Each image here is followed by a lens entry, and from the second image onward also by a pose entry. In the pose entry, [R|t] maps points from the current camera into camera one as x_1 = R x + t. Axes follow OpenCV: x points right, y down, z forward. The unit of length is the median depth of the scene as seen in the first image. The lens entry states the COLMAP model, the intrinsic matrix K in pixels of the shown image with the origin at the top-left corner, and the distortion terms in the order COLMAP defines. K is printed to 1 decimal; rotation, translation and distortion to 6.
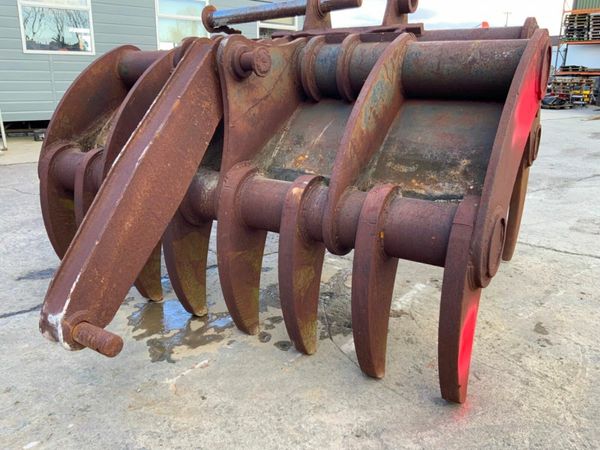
lens RADIAL K [[496.8, 0, 300.0], [0, 496.8, 225.0], [0, 0, 1]] dist [0.081147, -0.149684]
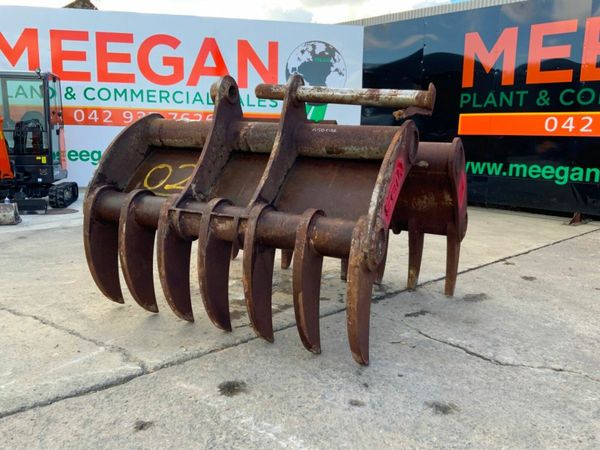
lens RADIAL K [[496.8, 0, 300.0], [0, 496.8, 225.0], [0, 0, 1]] dist [0.081147, -0.149684]
pose [[-0.994796, -0.021010, -0.099699, 0.167547], [-0.063448, 0.893370, 0.444819, -0.889803], [0.079723, 0.448830, -0.890054, 2.783993]]
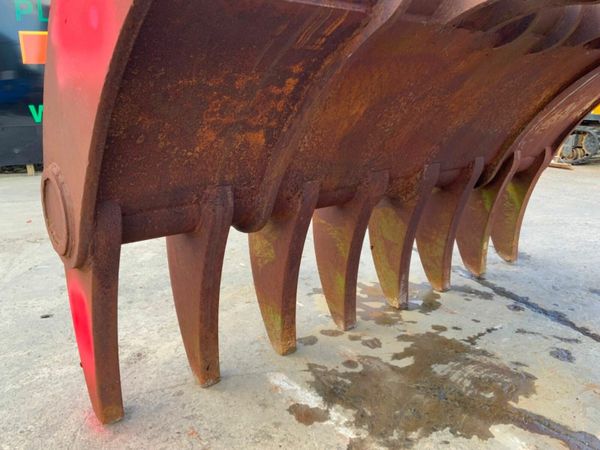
lens RADIAL K [[496.8, 0, 300.0], [0, 496.8, 225.0], [0, 0, 1]] dist [0.081147, -0.149684]
pose [[-0.305397, 0.224241, -0.925445, 0.702182], [-0.257480, 0.916226, 0.306976, -0.197344], [0.916754, 0.332033, -0.222075, 1.075142]]
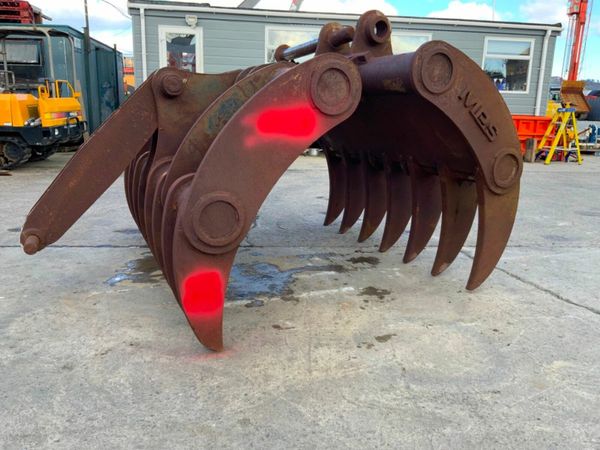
lens RADIAL K [[496.8, 0, 300.0], [0, 496.8, 225.0], [0, 0, 1]] dist [0.081147, -0.149684]
pose [[0.837706, 0.136809, -0.528708, 0.880343], [-0.167721, 0.985777, -0.010664, 0.018513], [0.519729, 0.097609, 0.848737, 0.013992]]
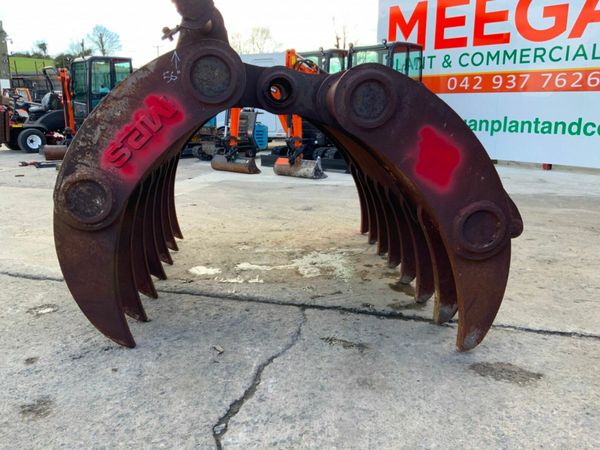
lens RADIAL K [[496.8, 0, 300.0], [0, 496.8, 225.0], [0, 0, 1]] dist [0.081147, -0.149684]
pose [[-0.615931, -0.197650, 0.762603, -1.109865], [0.211973, 0.890737, 0.402064, -0.602560], [-0.758746, 0.409295, -0.506736, 1.991421]]
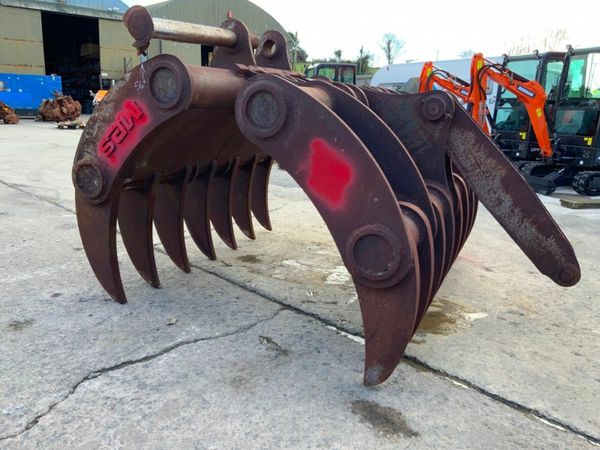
lens RADIAL K [[496.8, 0, 300.0], [0, 496.8, 225.0], [0, 0, 1]] dist [0.081147, -0.149684]
pose [[-0.135666, -0.249772, 0.958754, -1.401715], [0.246571, 0.928741, 0.276843, -0.459021], [-0.959582, 0.273959, -0.064412, 1.411308]]
